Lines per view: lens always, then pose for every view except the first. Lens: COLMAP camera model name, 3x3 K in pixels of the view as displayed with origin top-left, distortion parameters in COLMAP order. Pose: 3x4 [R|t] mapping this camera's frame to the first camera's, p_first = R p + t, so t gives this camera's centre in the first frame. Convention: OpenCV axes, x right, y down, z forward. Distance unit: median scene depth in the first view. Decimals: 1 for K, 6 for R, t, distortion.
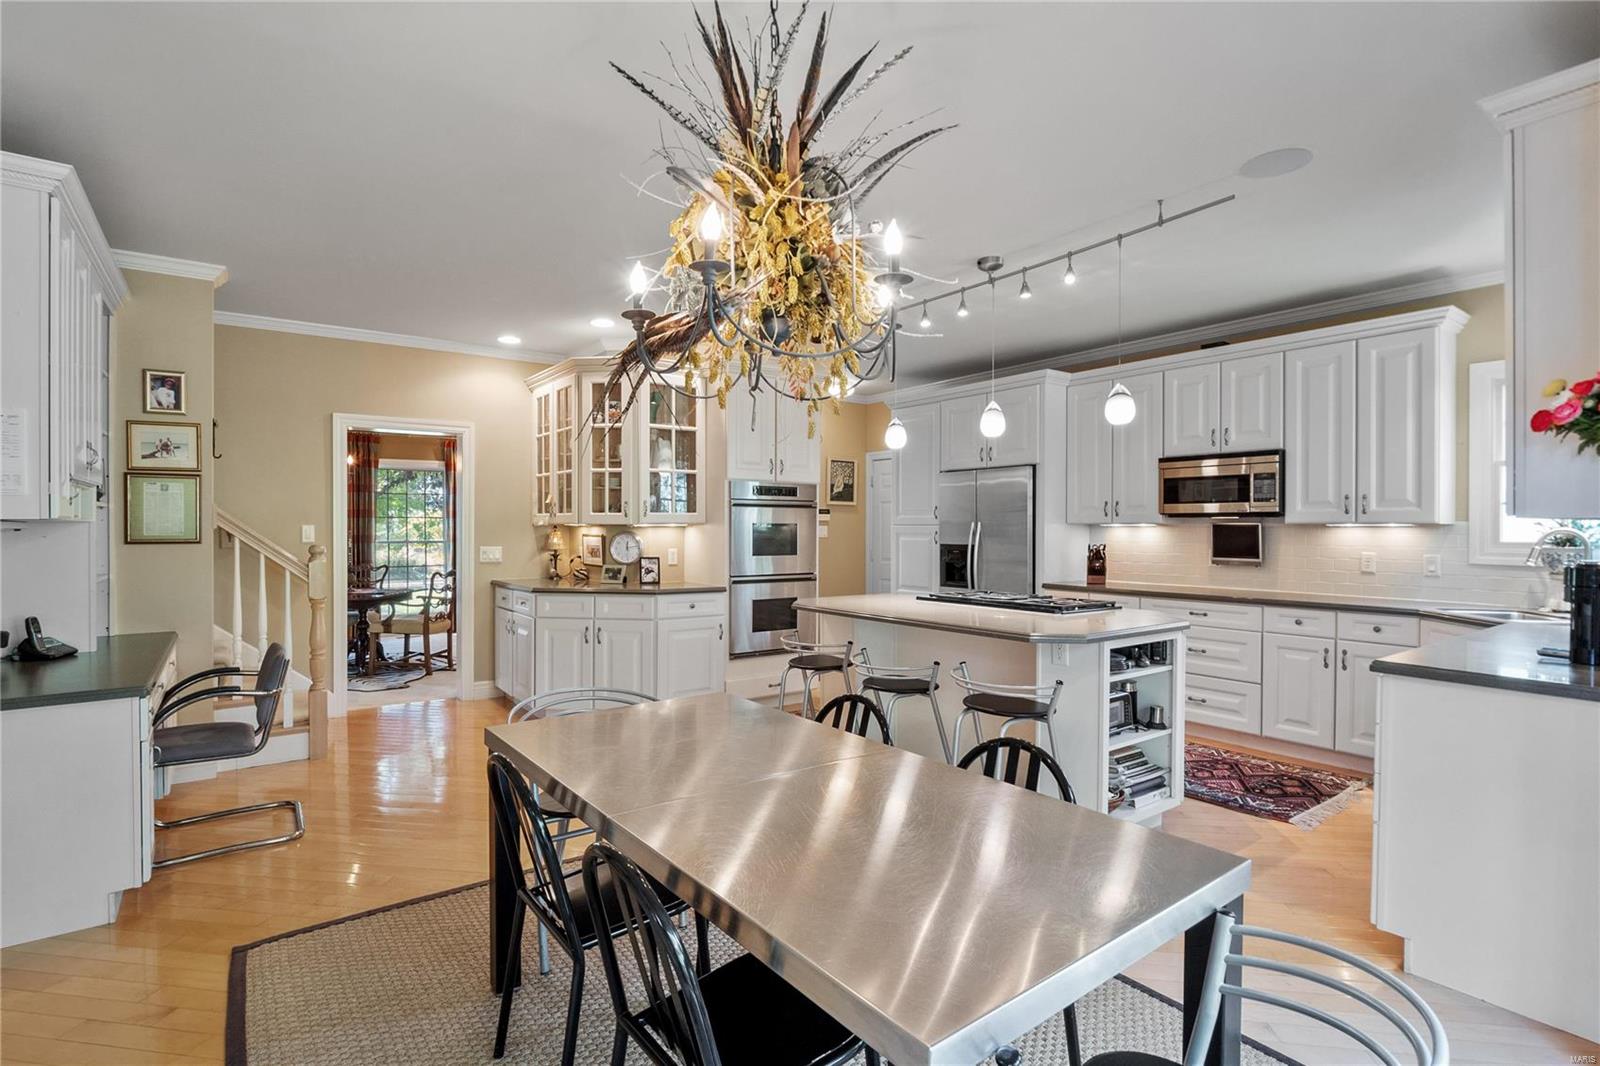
lens RADIAL K [[765.6, 0, 797.6], [0, 765.6, 531.5], [0, 0, 1]] dist [-0.013671, 0.000383]
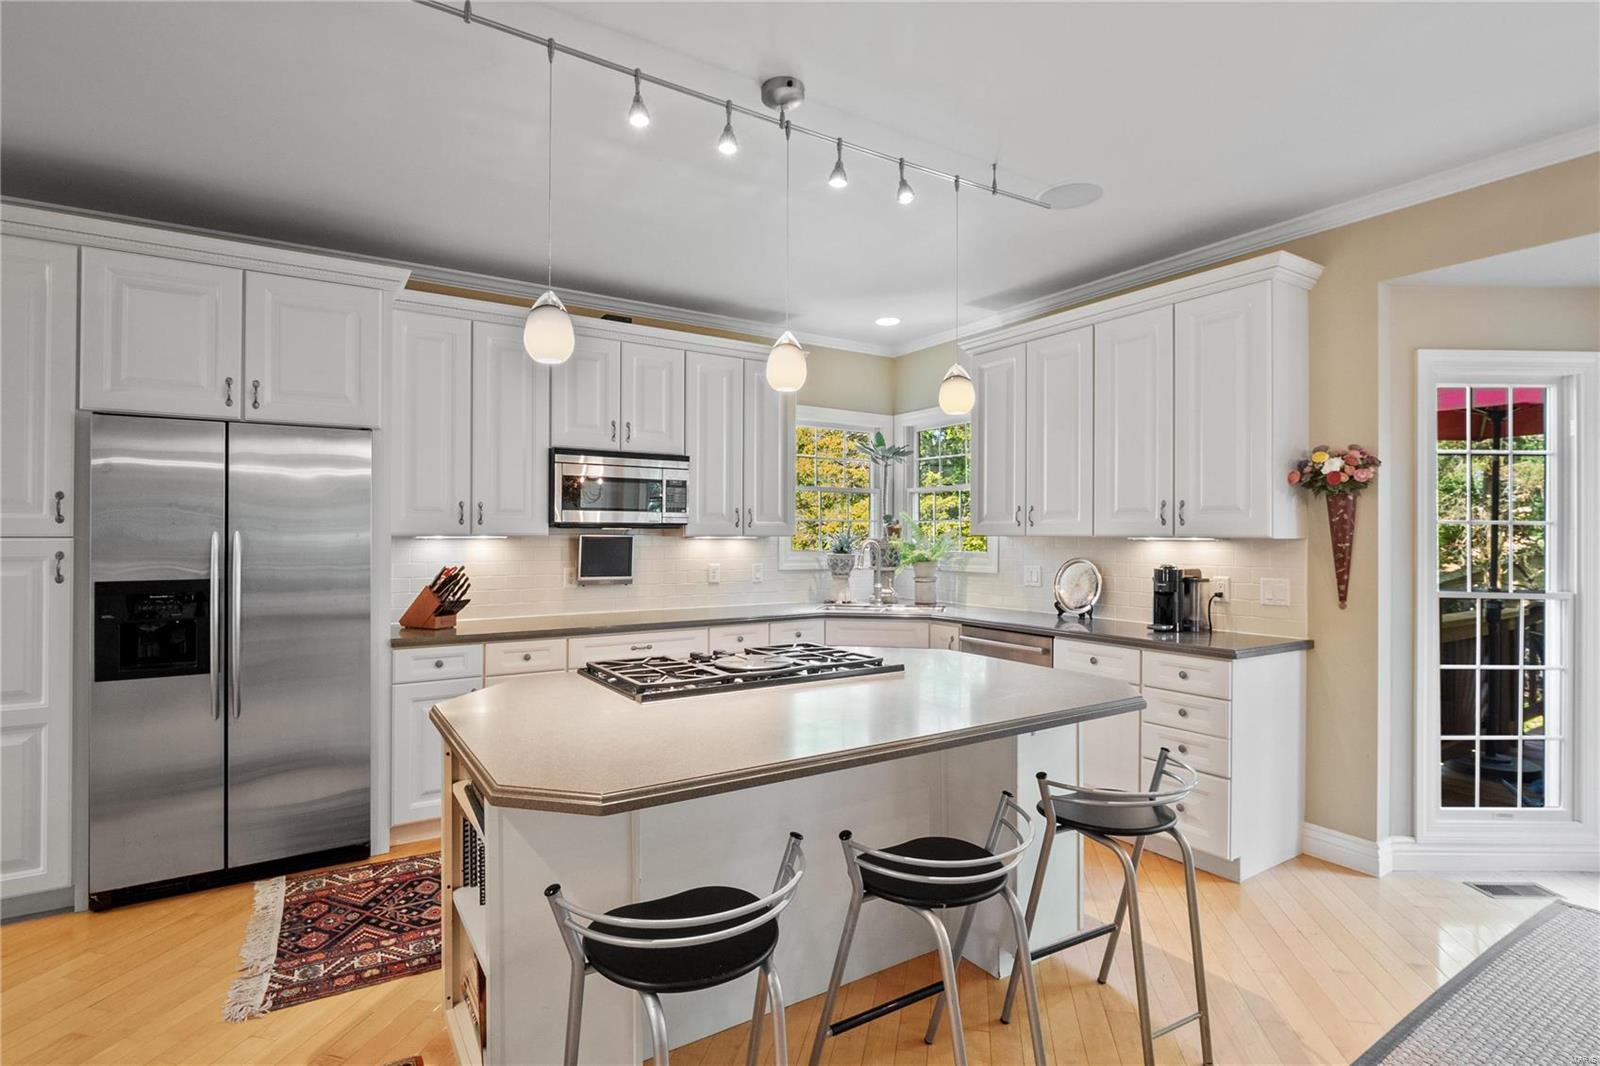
lens RADIAL K [[765.6, 0, 794.3], [0, 765.6, 536.7], [0, 0, 1]] dist [-0.013671, 0.000383]
pose [[0.077680, -0.002747, 0.996975, -0.264766], [0.005303, 0.999983, 0.002342, -0.010460], [-0.996964, 0.005105, 0.077693, 0.759061]]
